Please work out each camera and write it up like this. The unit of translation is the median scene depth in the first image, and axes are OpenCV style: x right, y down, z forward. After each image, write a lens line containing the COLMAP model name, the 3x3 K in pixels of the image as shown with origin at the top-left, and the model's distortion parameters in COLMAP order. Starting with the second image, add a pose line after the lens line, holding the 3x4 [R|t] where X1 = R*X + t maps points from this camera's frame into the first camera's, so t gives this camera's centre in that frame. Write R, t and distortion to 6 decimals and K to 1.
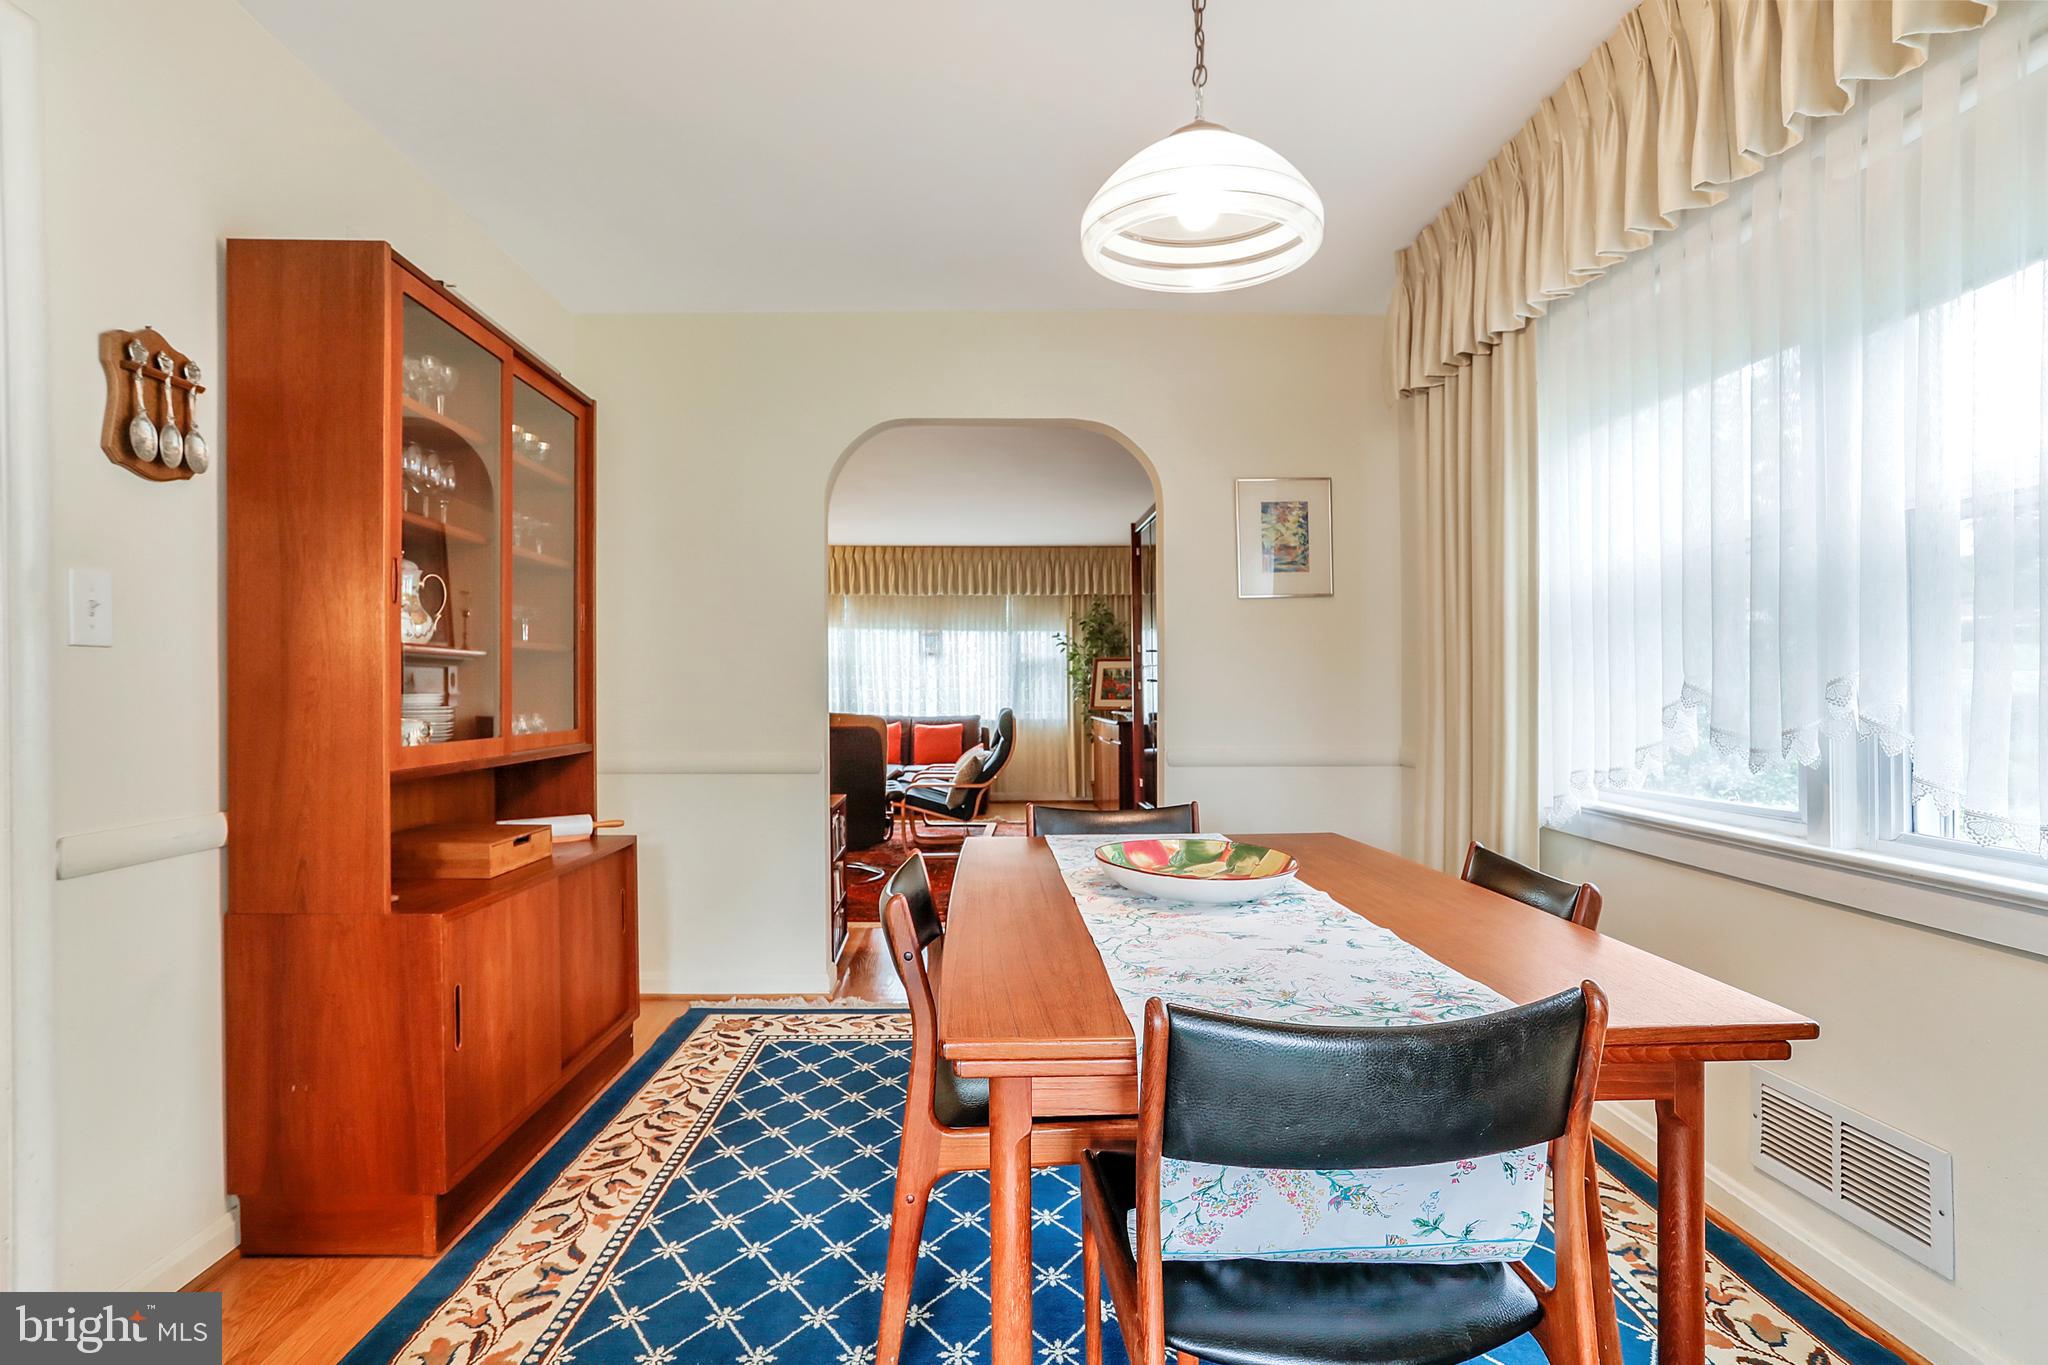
lens RADIAL K [[1004.6, 0, 1024.7], [0, 1004.6, 689.3], [0, 0, 1]] dist [-0.029610, 0.000722]
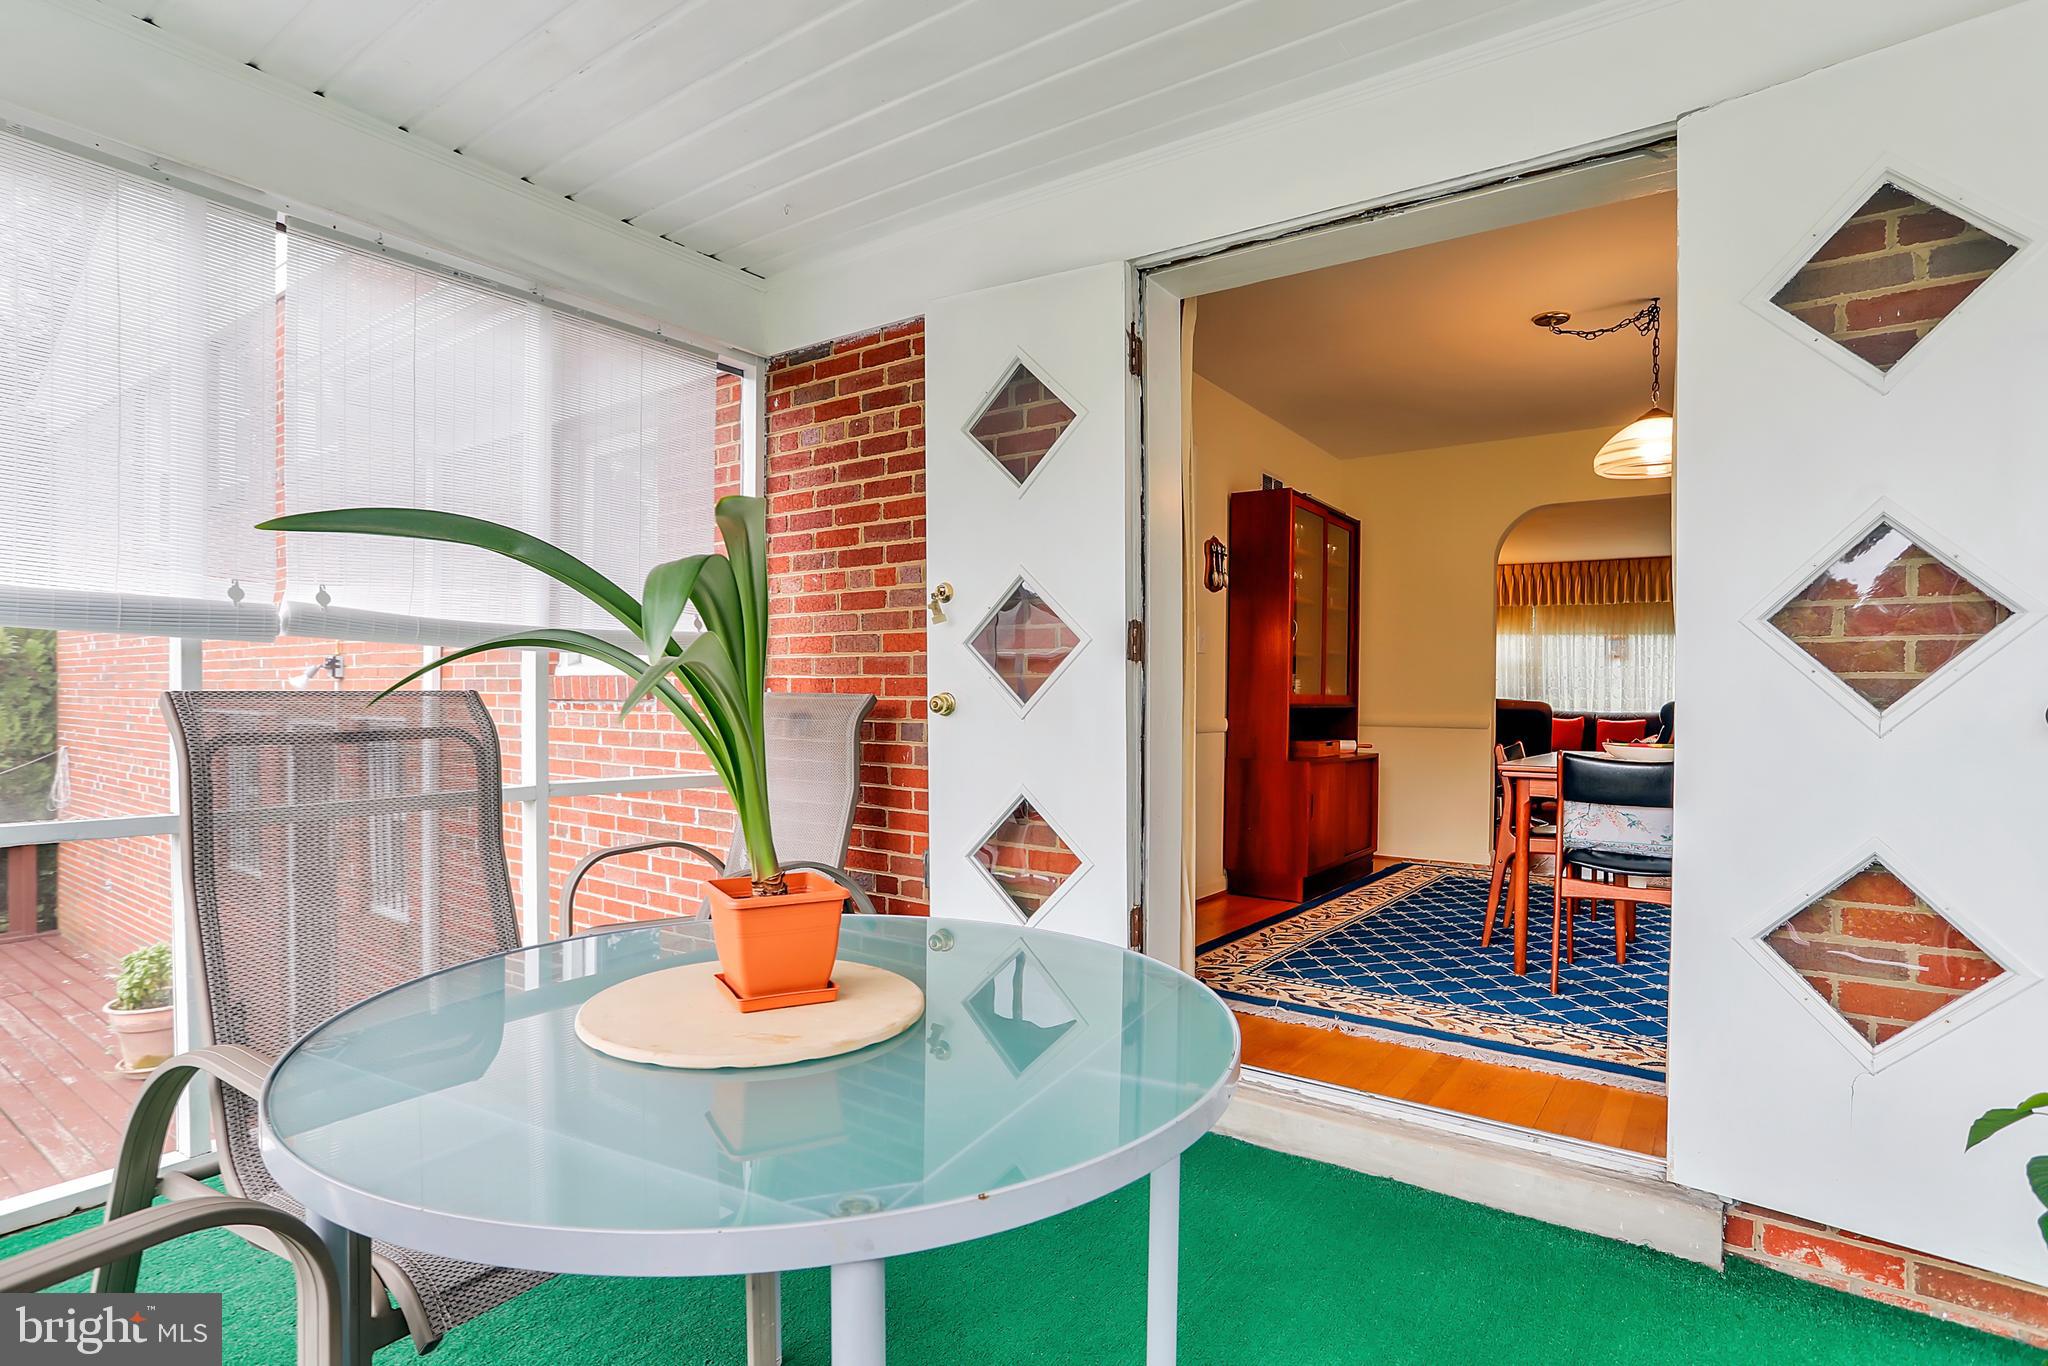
lens RADIAL K [[1004.6, 0, 1017.3], [0, 1004.6, 703.4], [0, 0, 1]] dist [-0.029610, 0.000722]
pose [[0.781783, 0.018797, -0.623268, 0.244627], [-0.014005, 0.999823, 0.012586, 0.038675], [0.623394, -0.001111, 0.781907, -0.875325]]
